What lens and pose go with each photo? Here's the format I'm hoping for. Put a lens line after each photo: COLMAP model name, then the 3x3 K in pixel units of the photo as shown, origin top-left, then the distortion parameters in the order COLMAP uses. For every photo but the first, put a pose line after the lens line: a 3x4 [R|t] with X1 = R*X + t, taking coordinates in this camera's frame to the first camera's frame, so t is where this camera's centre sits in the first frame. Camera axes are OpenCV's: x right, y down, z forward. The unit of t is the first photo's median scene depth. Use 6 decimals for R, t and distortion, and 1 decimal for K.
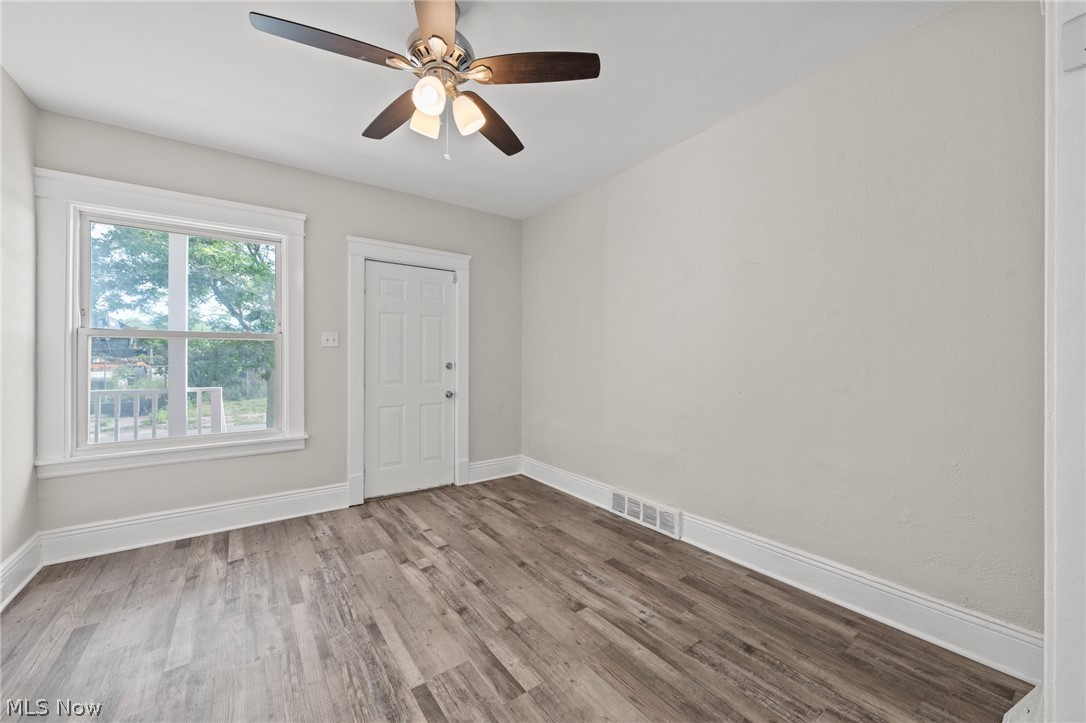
lens RADIAL K [[415.4, 0, 544.1], [0, 415.4, 362.3], [0, 0, 1]] dist [-0.001239, -0.000151]
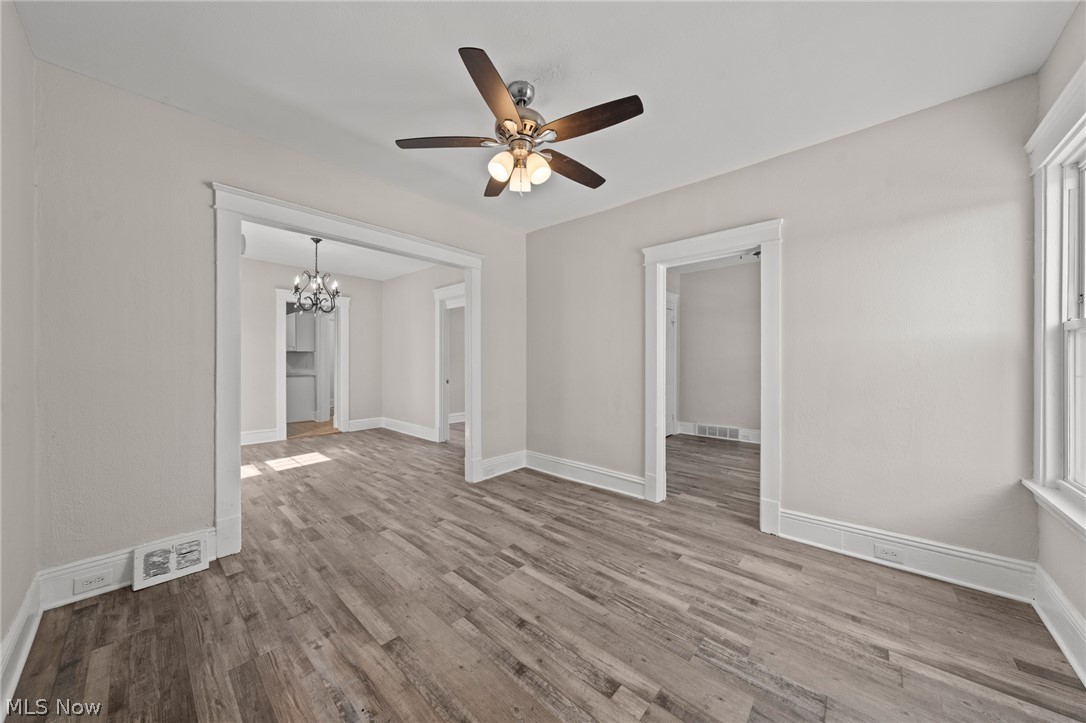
lens RADIAL K [[368.4, 0, 540.5], [0, 368.4, 368.8], [0, 0, 1]] dist [-0.002392, 0.000138]
pose [[-0.980061, 0.003434, -0.198666, -0.061497], [-0.003079, 0.999468, 0.032466, -0.015826], [0.198672, 0.032431, -0.979529, 1.521641]]
